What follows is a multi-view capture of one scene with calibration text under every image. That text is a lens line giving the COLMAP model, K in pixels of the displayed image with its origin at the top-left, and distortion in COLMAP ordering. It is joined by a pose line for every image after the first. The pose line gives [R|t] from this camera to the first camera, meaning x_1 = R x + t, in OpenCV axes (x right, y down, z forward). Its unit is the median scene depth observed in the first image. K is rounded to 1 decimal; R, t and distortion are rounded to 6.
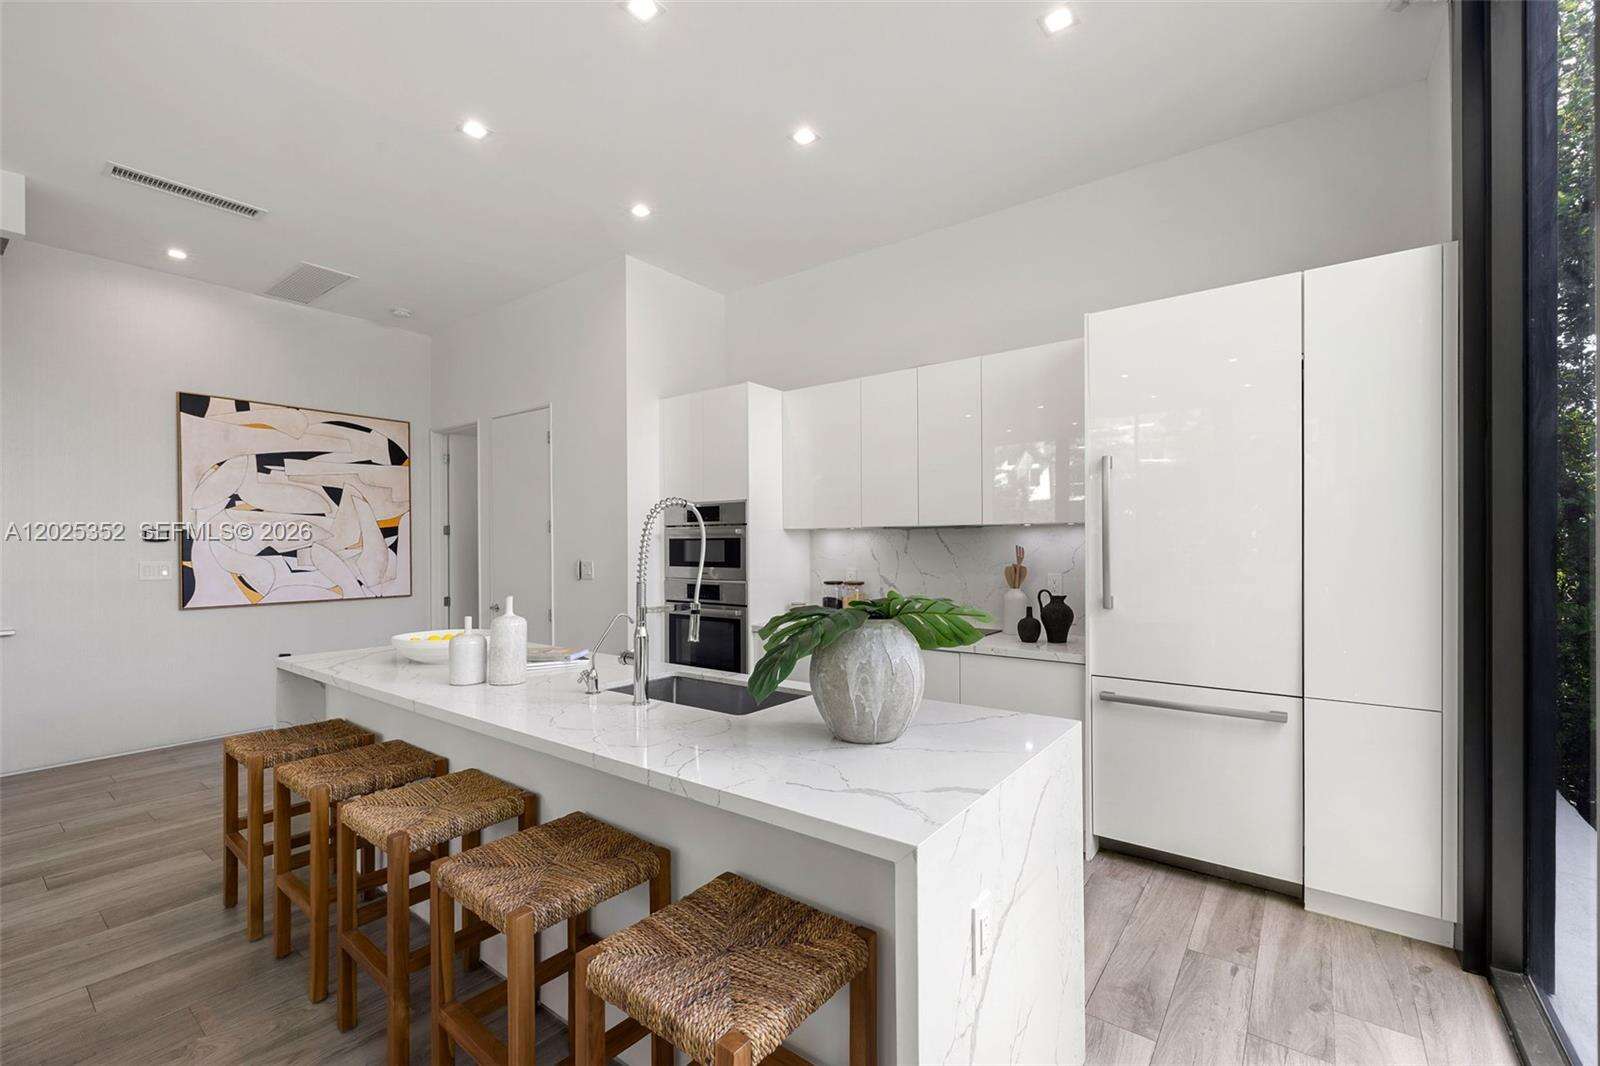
lens RADIAL K [[675.0, 0, 790.3], [0, 675.0, 544.7], [0, 0, 1]] dist [-0.001887, -0.000467]
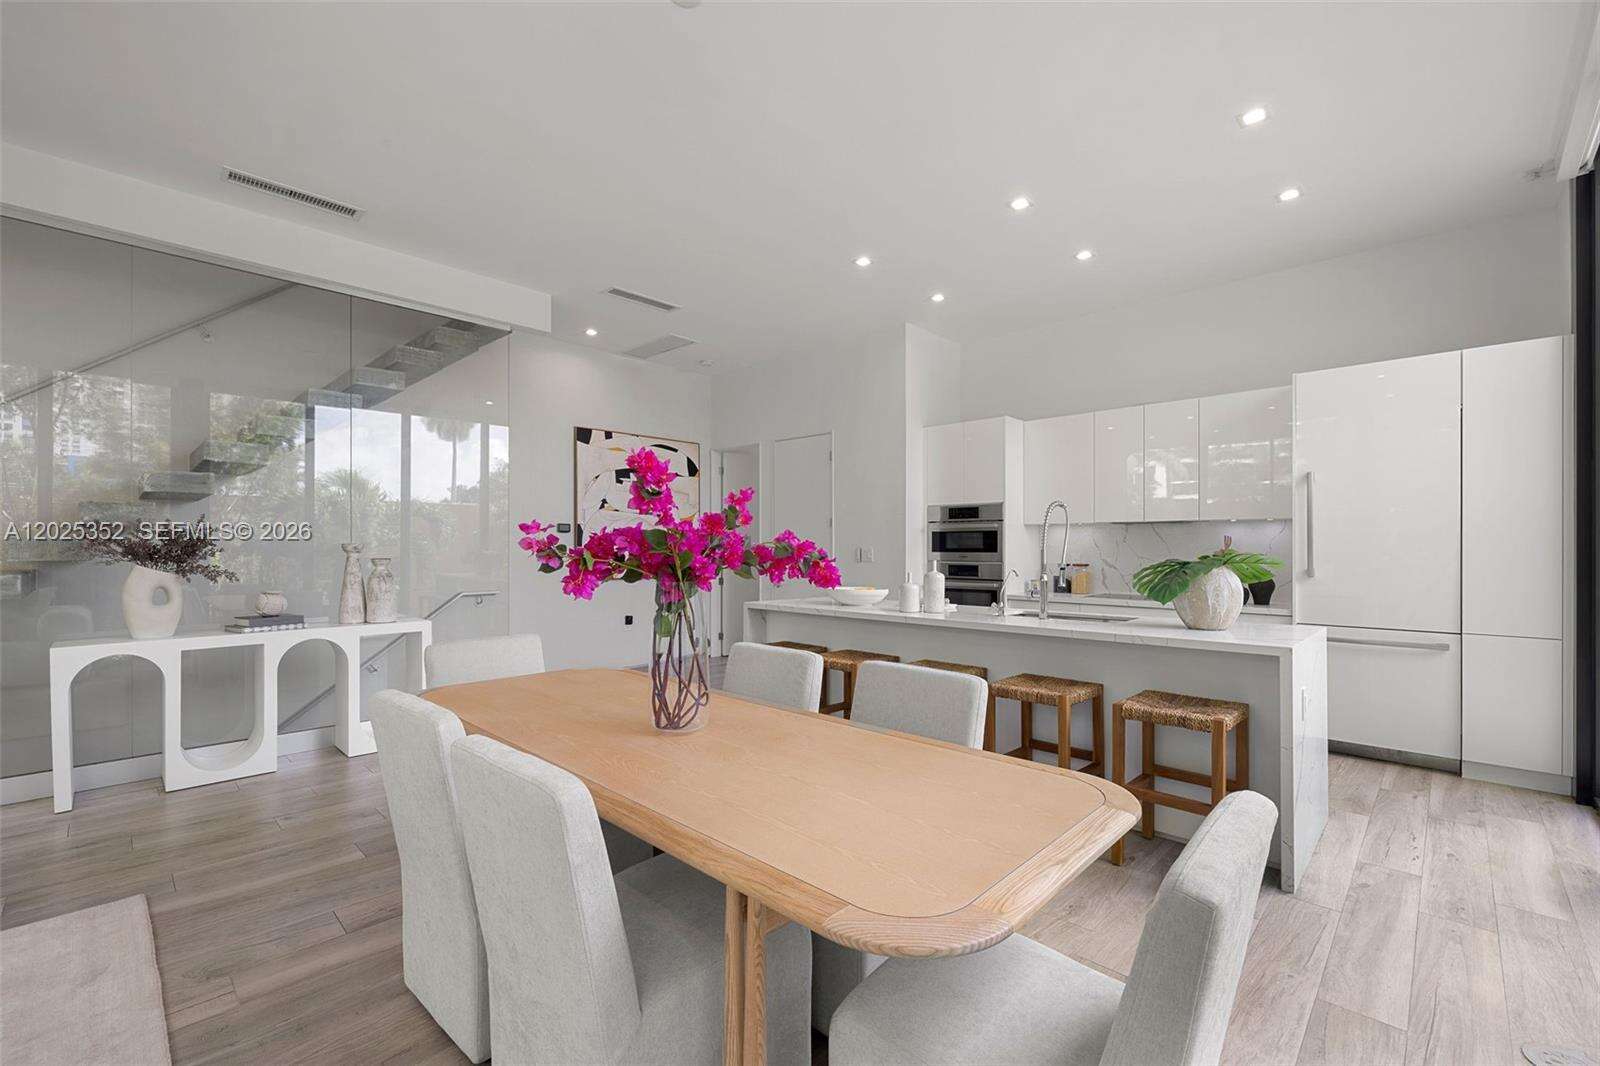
lens RADIAL K [[675.0, 0, 792.4], [0, 675.0, 544.8], [0, 0, 1]] dist [-0.001887, -0.000467]
pose [[0.993284, 0.006208, -0.115531, -0.290287], [-0.006737, 0.999968, -0.004196, 0.024068], [0.115502, 0.004946, 0.993295, -0.351752]]
